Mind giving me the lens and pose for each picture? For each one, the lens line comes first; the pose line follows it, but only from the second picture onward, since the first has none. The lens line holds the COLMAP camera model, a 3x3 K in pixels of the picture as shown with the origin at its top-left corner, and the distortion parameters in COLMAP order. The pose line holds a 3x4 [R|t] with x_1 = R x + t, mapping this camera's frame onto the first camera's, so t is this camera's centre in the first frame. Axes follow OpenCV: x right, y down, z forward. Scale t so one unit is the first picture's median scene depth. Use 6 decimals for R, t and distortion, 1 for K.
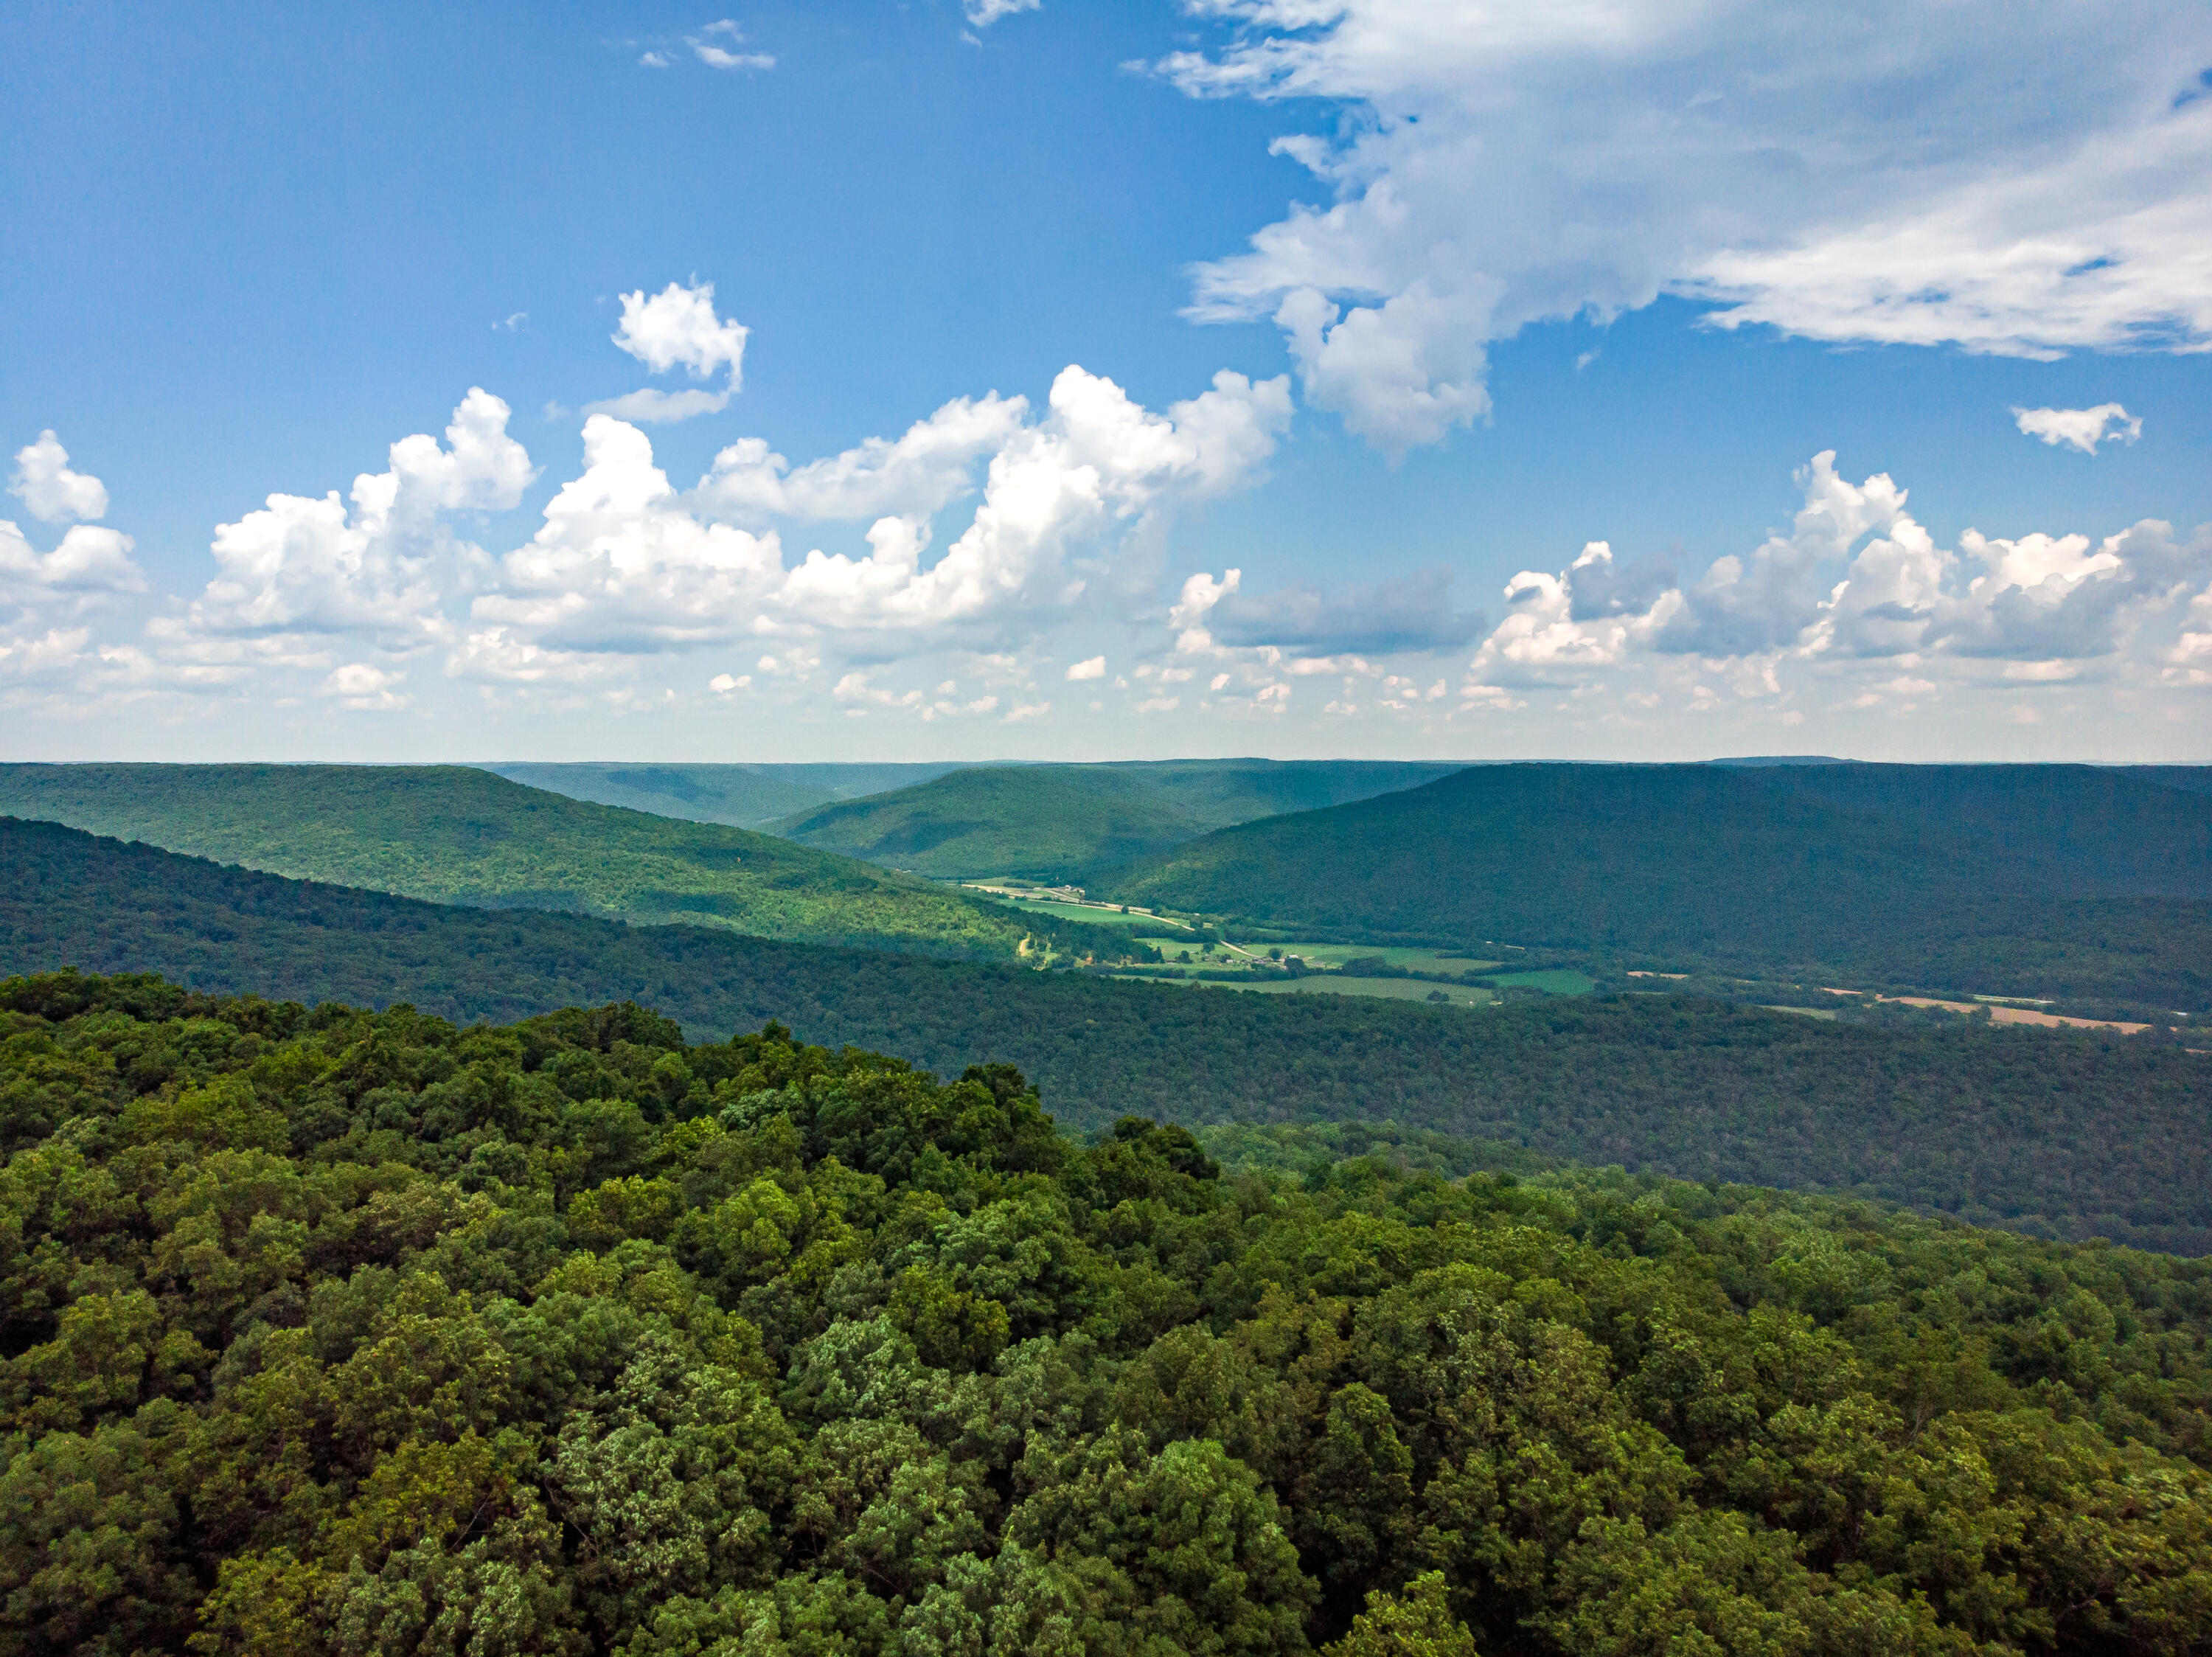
lens RADIAL K [[1633.2, 0, 1106.0], [0, 1633.2, 828.5], [0, 0, 1]] dist [-0.041428, 0.031162]
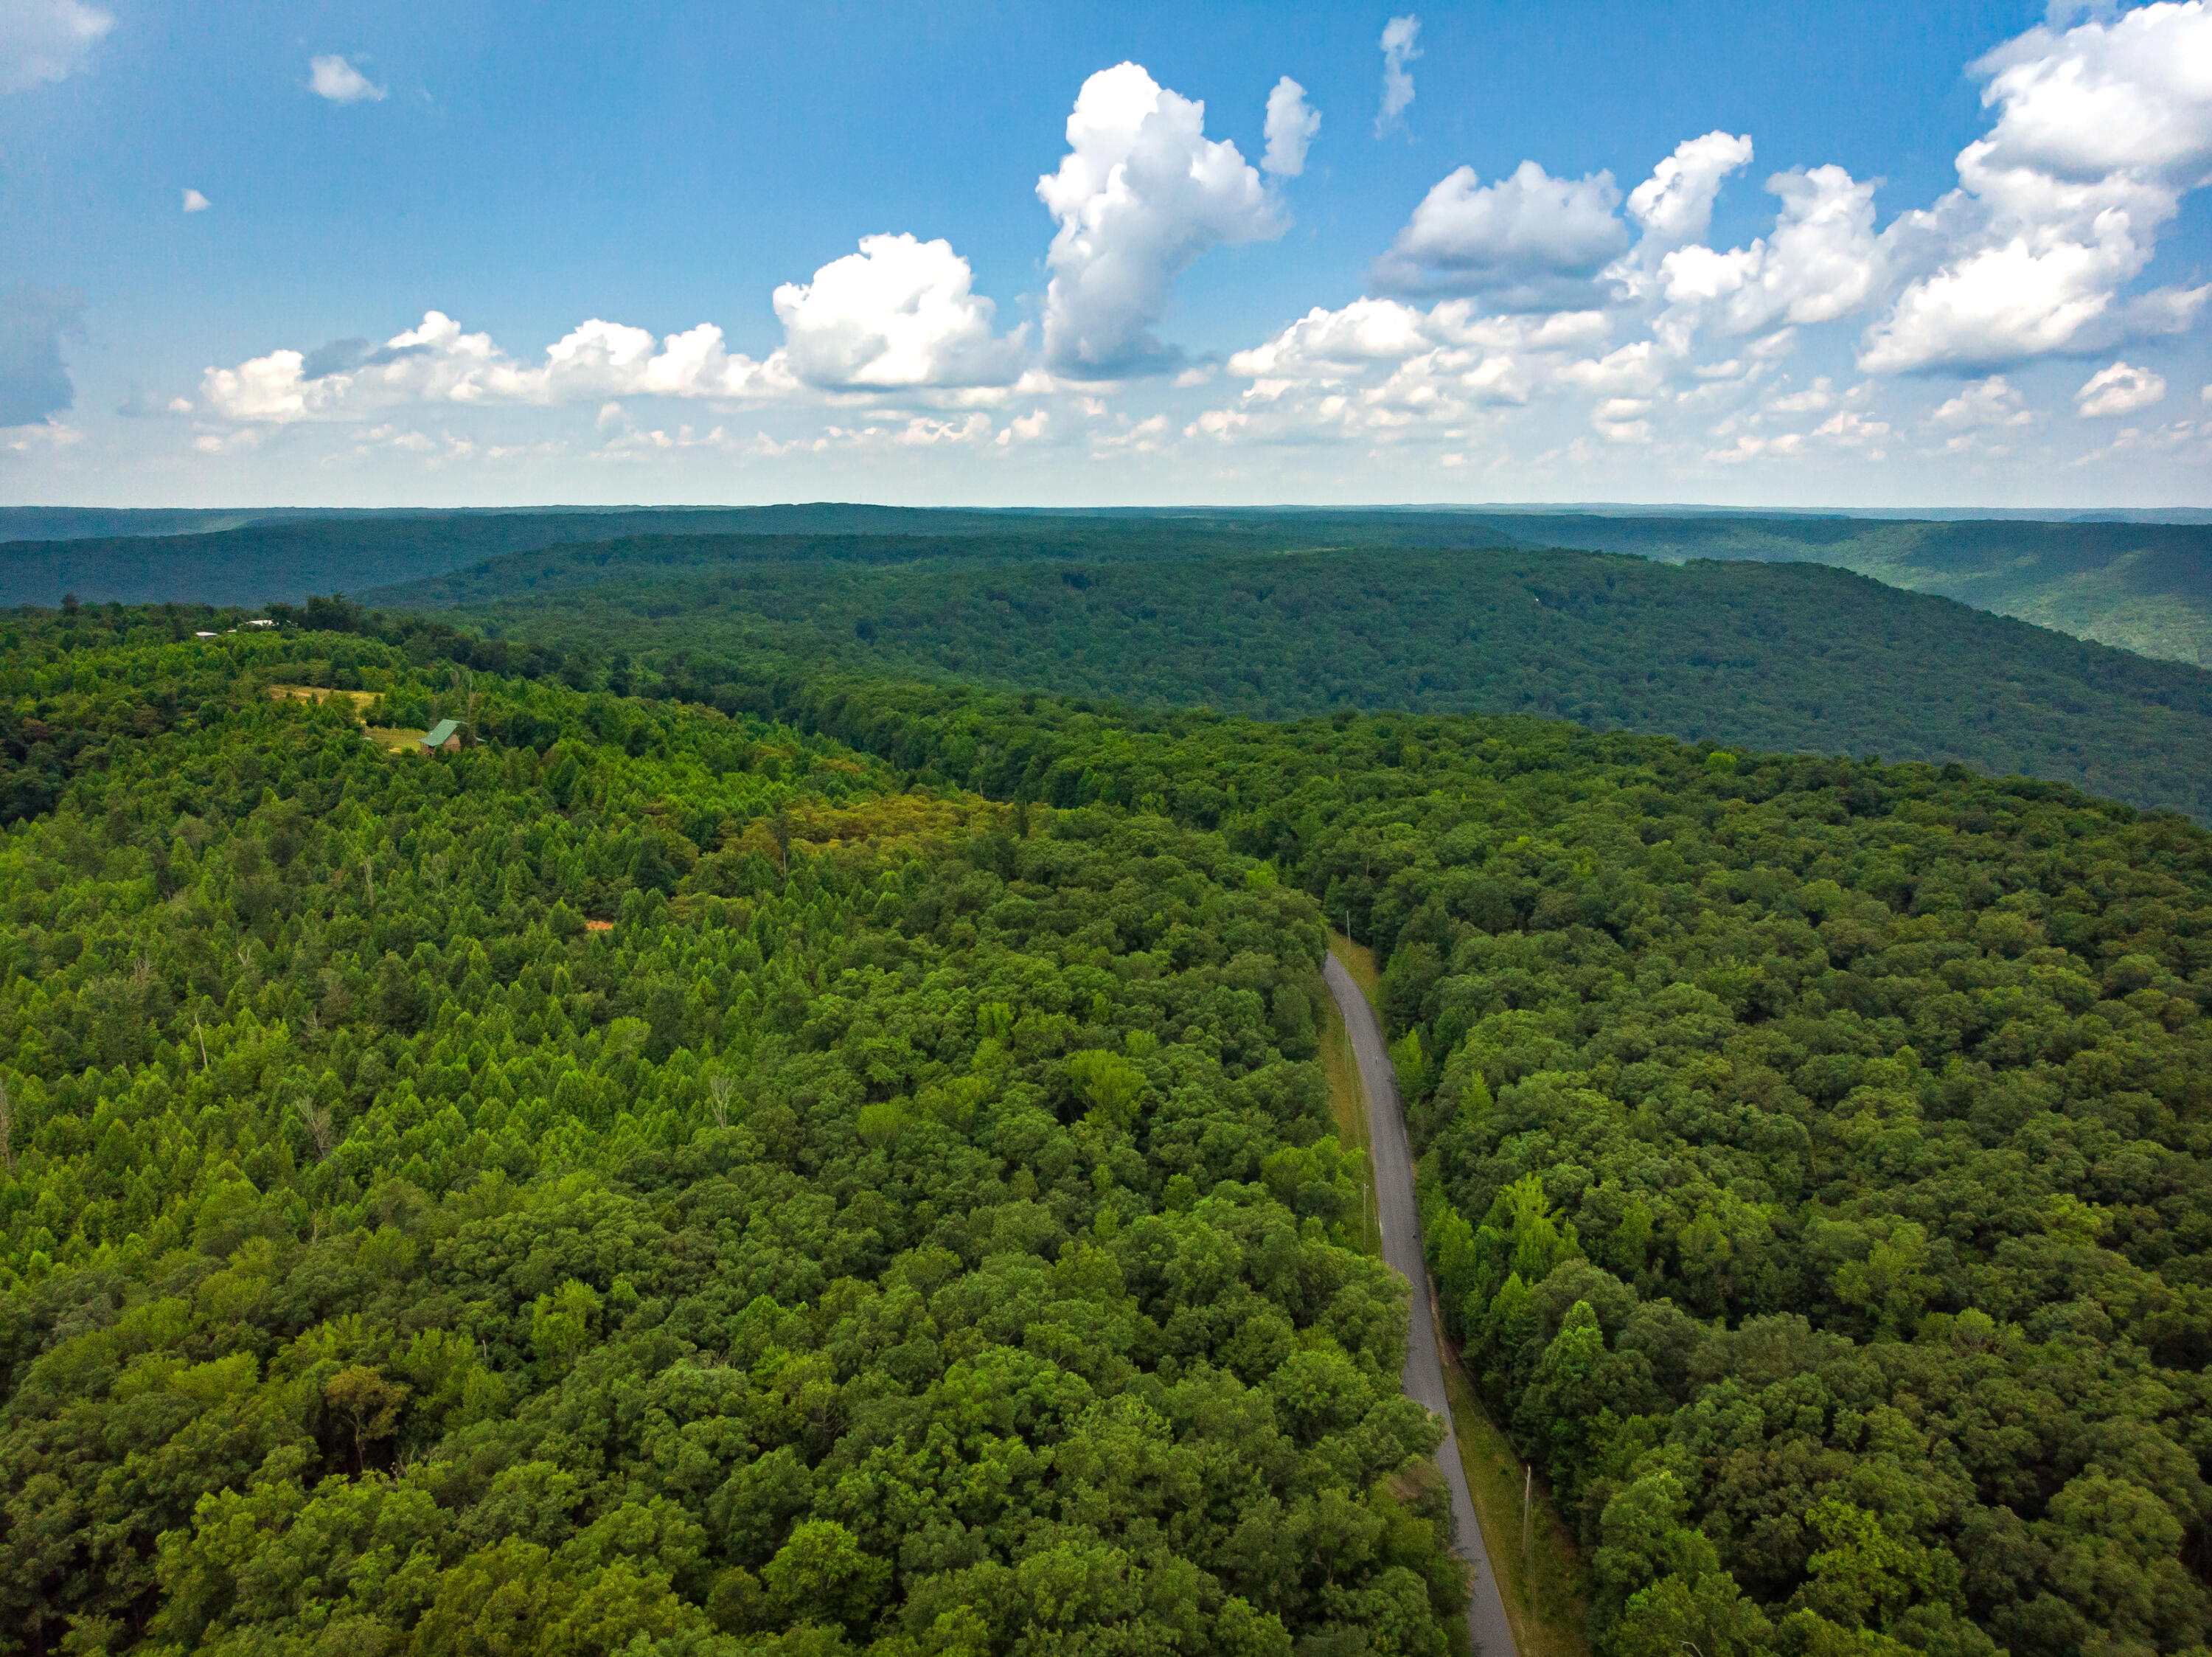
lens RADIAL K [[1629.5, 0, 1136.5], [0, 1629.5, 833.5], [0, 0, 1]] dist [0.007901, 0.052486]
pose [[0.527529, 0.172207, -0.831900, 0.088667], [-0.036734, 0.982947, 0.180181, -0.028836], [0.848742, -0.064492, 0.524859, -0.181400]]
